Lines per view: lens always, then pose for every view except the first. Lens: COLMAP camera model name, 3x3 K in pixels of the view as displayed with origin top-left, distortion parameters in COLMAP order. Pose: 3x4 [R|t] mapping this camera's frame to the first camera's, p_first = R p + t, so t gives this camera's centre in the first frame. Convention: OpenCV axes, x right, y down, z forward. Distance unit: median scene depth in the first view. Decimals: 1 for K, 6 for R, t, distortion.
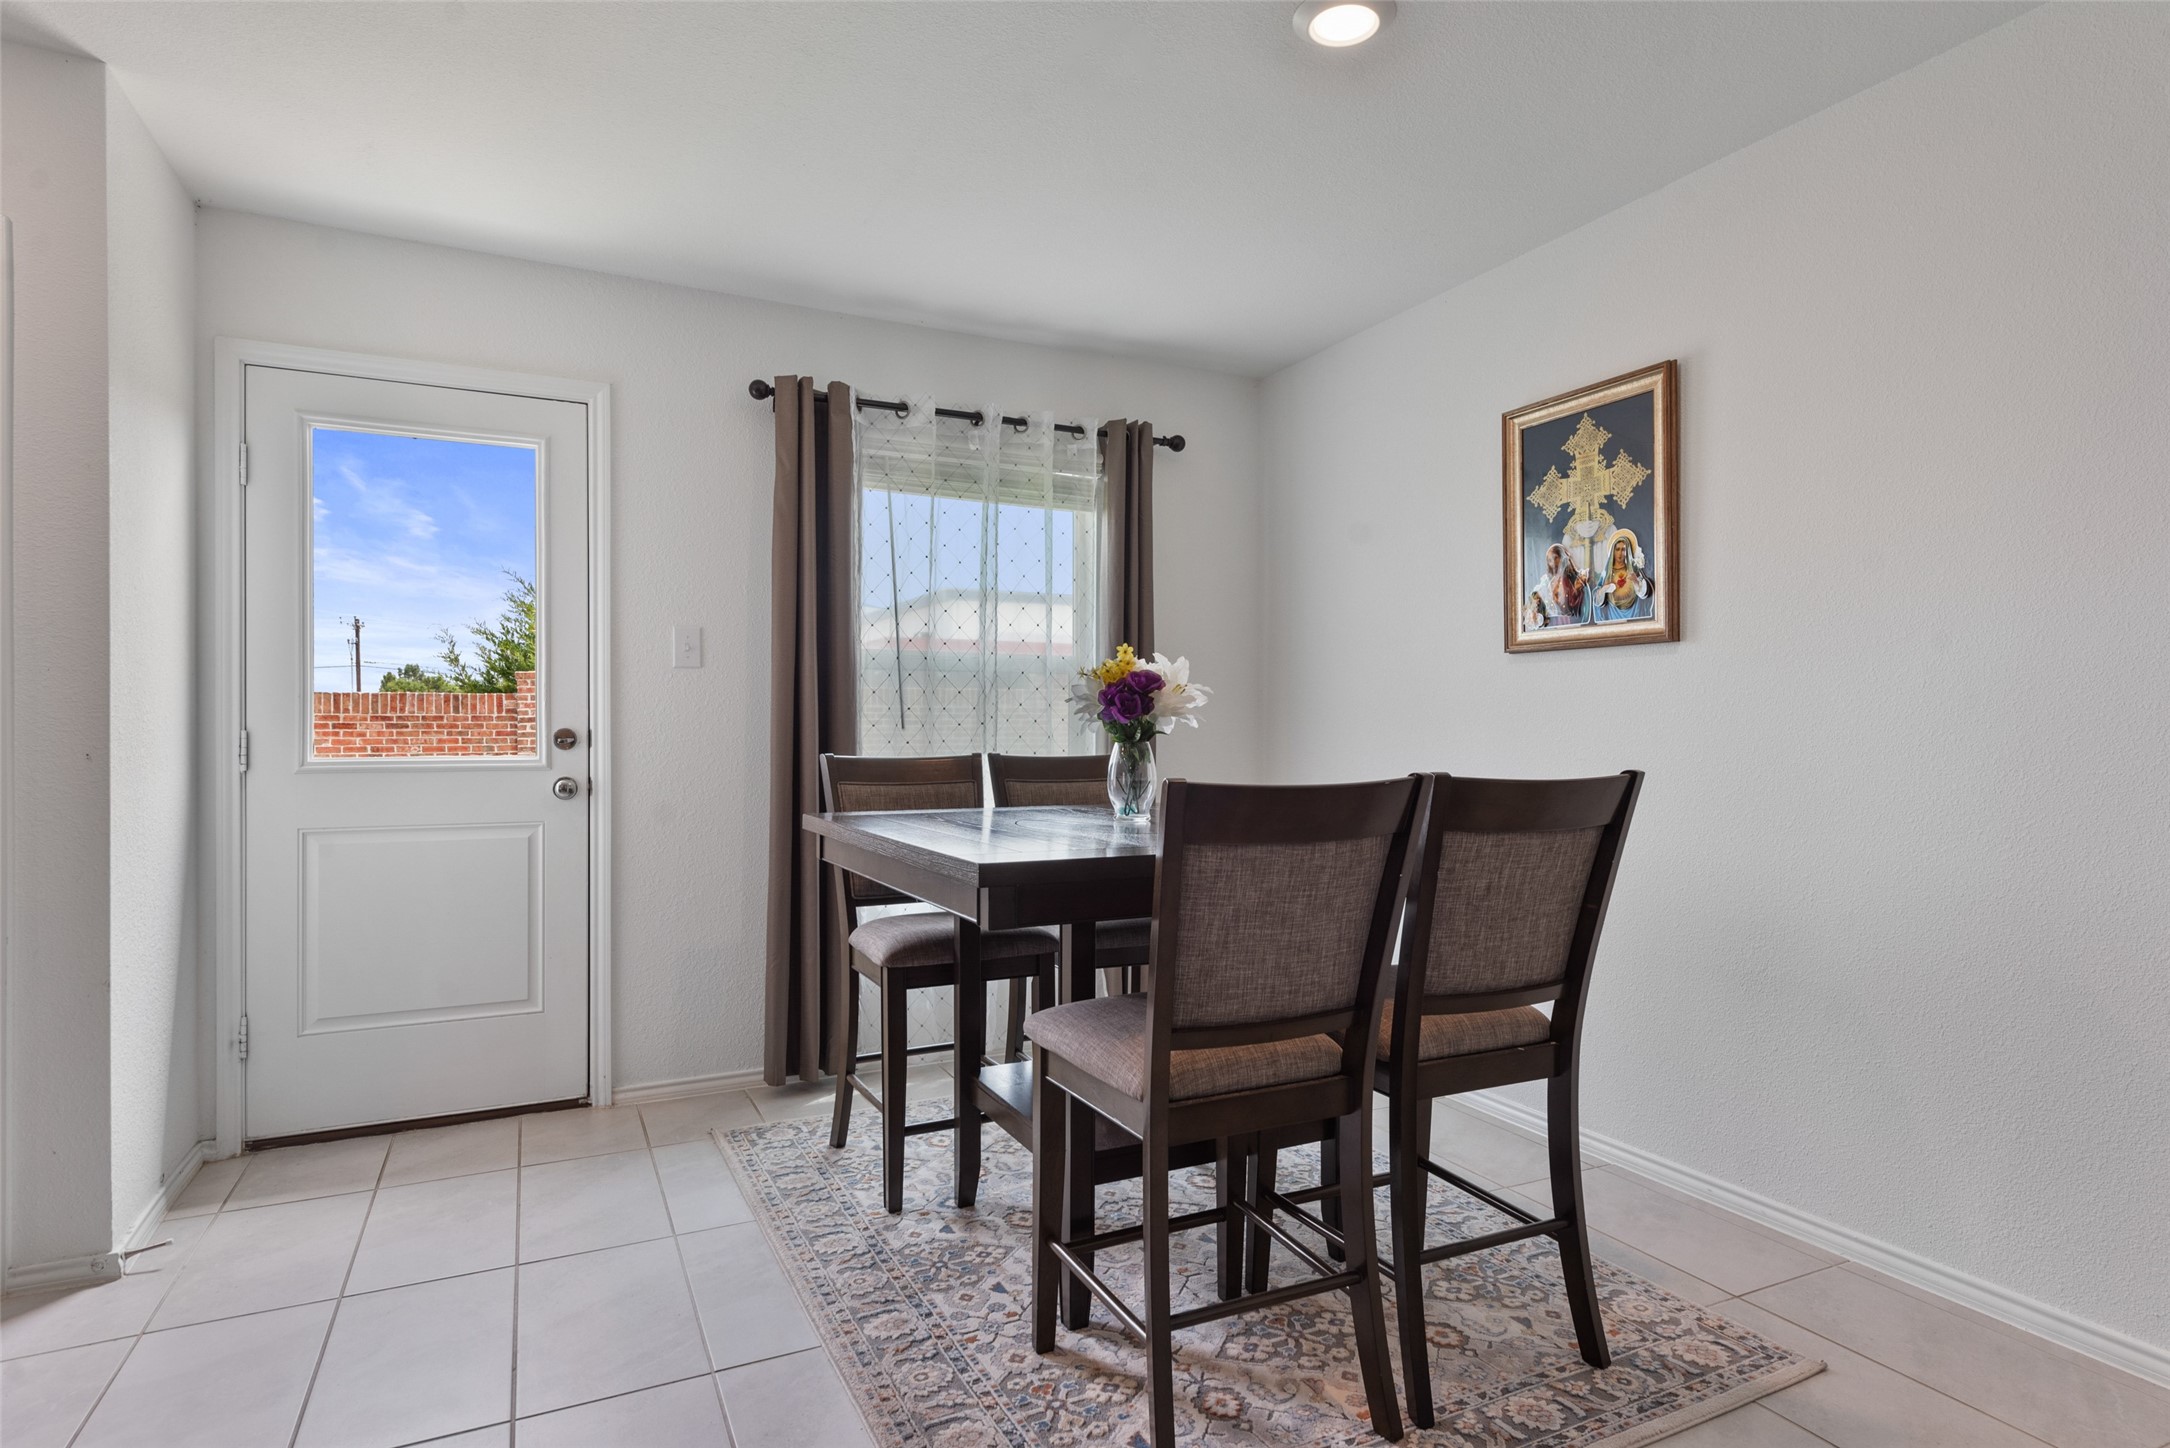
lens RADIAL K [[1149.4, 0, 1106.7], [0, 1149.4, 728.8], [0, 0, 1]] dist [0.006408, 0.000017]
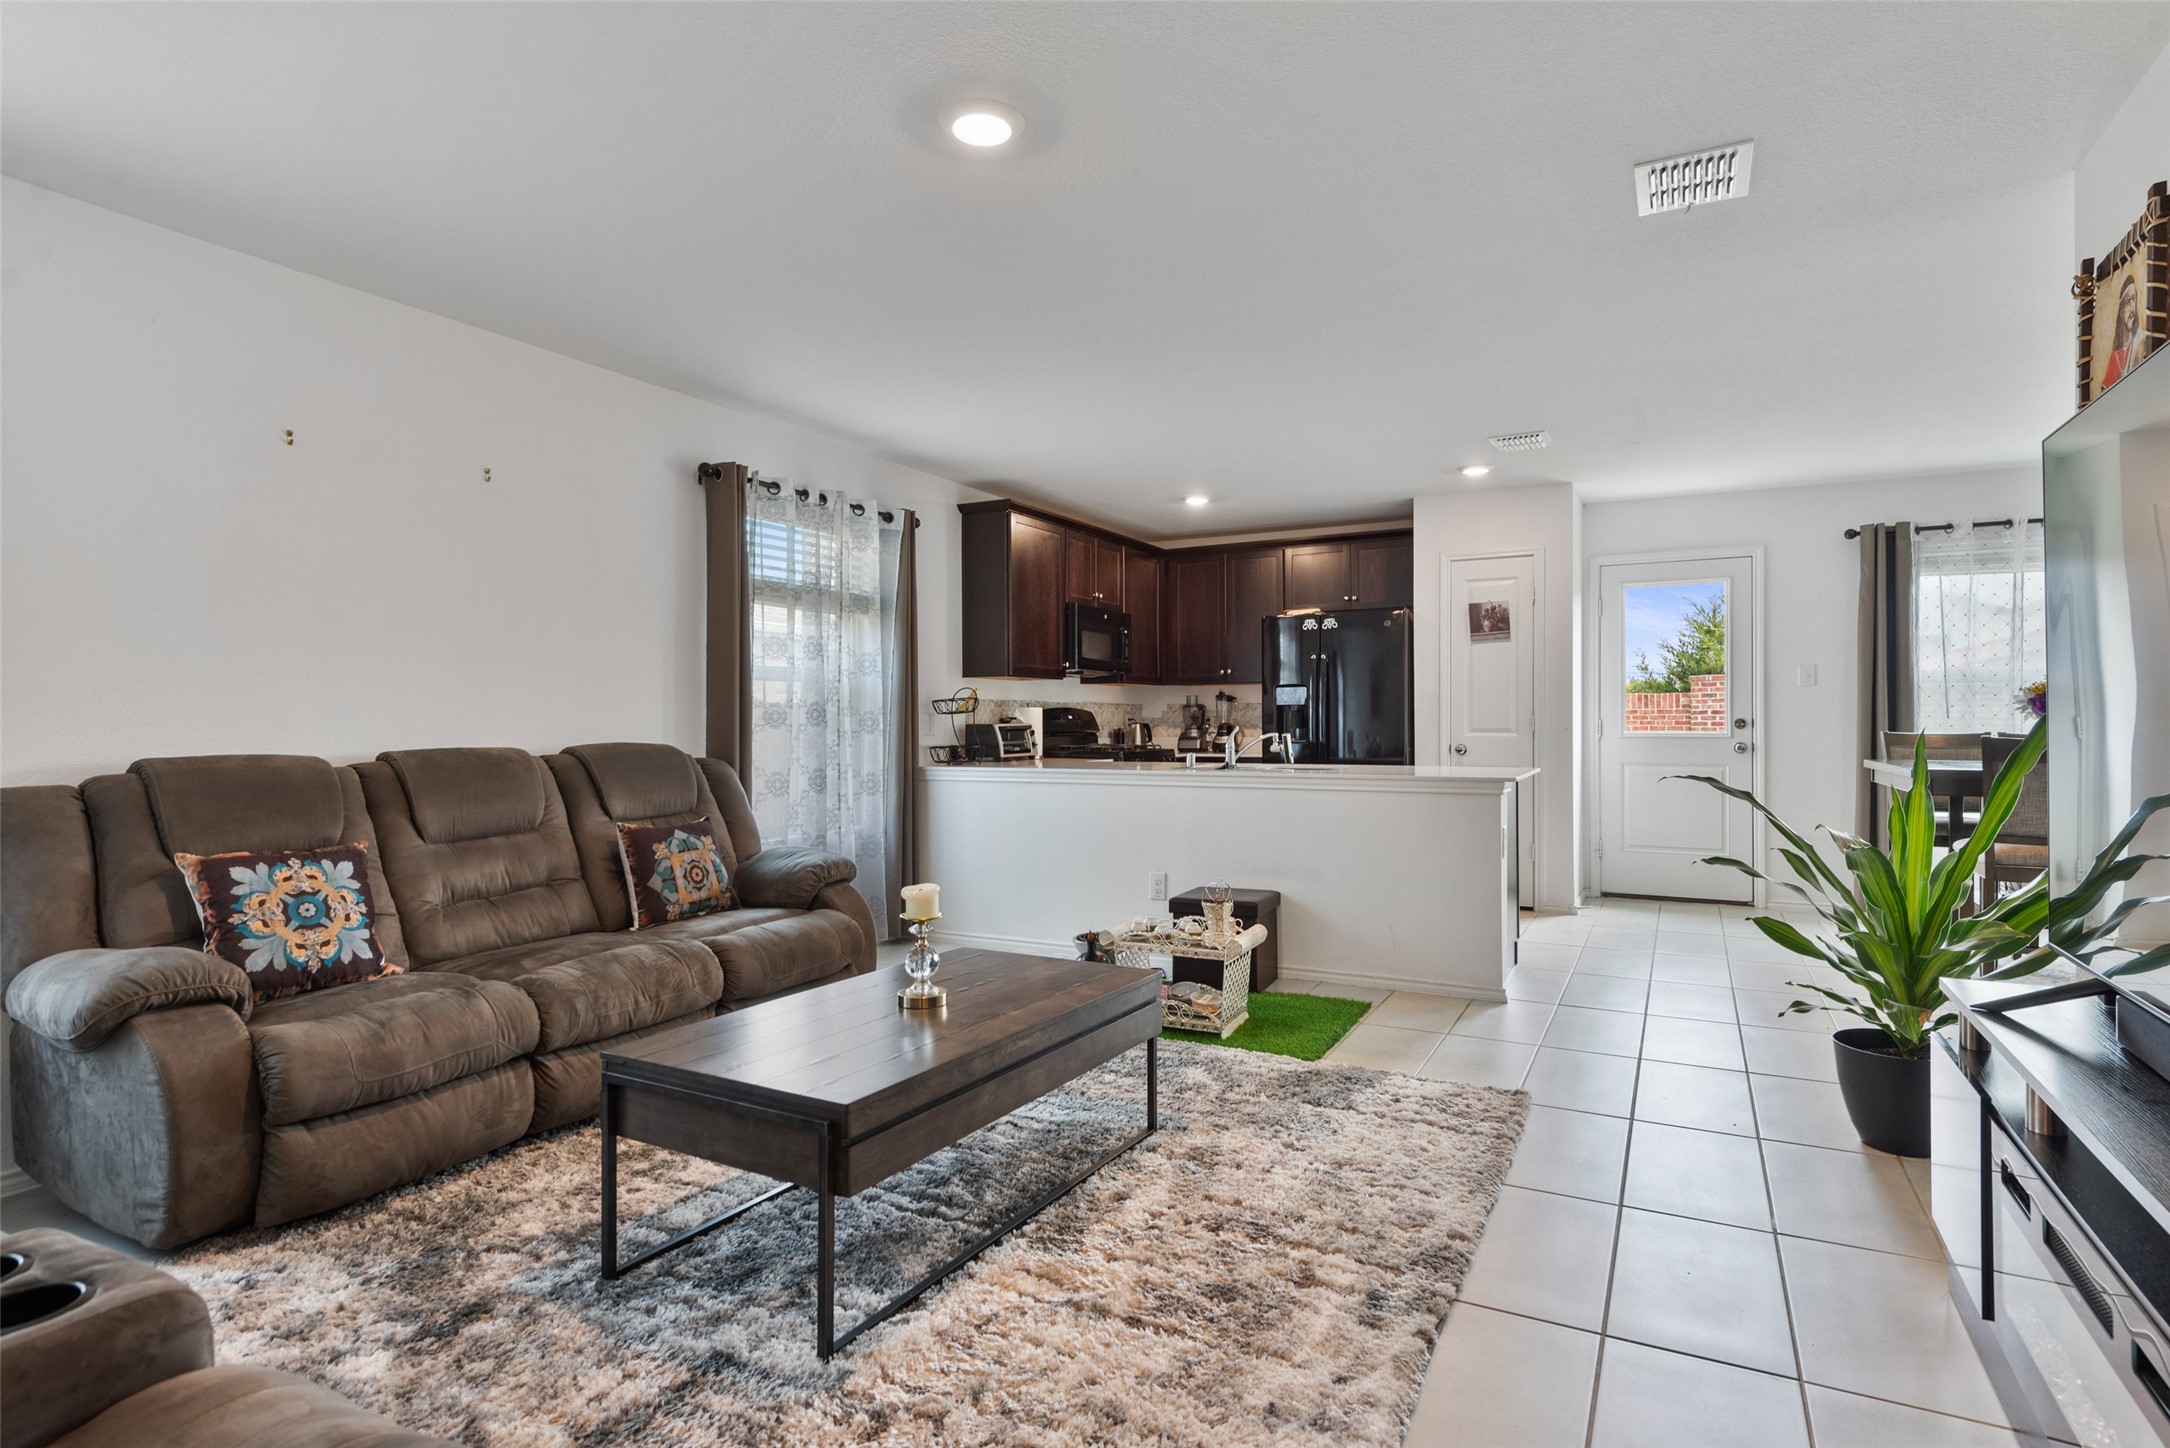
lens RADIAL K [[1113.8, 0, 1103.4], [0, 1113.8, 725.4], [0, 0, 1]] dist [-0.000597, -0.000253]
pose [[0.584292, 0.000421, -0.811543, 0.422839], [0.003744, 0.999988, 0.003214, 0.001166], [0.811535, -0.004916, 0.584283, -0.958068]]
